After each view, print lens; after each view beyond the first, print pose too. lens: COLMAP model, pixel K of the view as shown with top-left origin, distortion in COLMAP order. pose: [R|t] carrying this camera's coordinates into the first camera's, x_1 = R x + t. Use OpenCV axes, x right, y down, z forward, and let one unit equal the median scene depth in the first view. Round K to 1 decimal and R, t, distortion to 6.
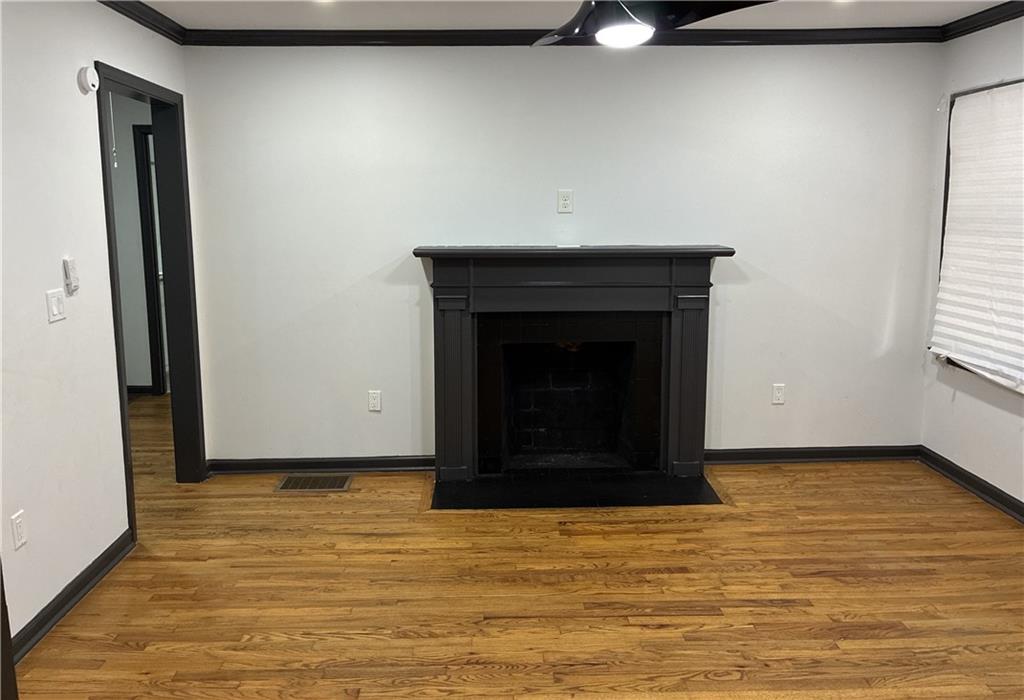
lens RADIAL K [[792.2, 0, 511.6], [0, 792.2, 310.1], [0, 0, 1]] dist [0.020511, 0.006207]
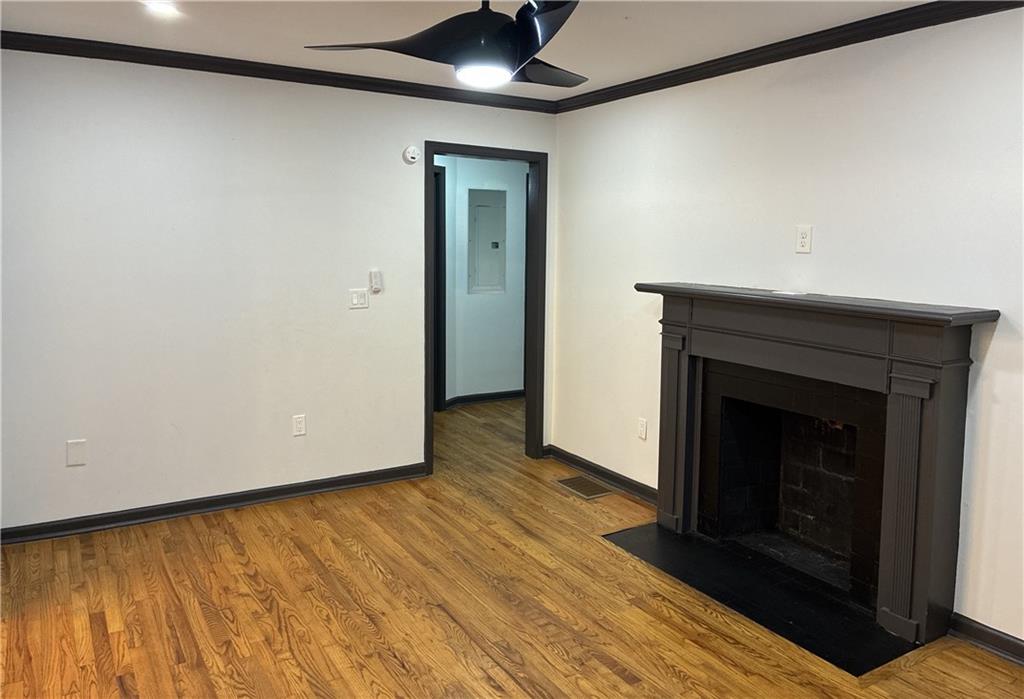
lens RADIAL K [[792.2, 0, 511.6], [0, 792.2, 309.6], [0, 0, 1]] dist [0.020511, 0.006207]
pose [[0.477285, 0.092938, -0.873820, 0.762754], [-0.134213, 0.990435, 0.032033, -0.059420], [0.868439, 0.101989, 0.485193, 0.401455]]
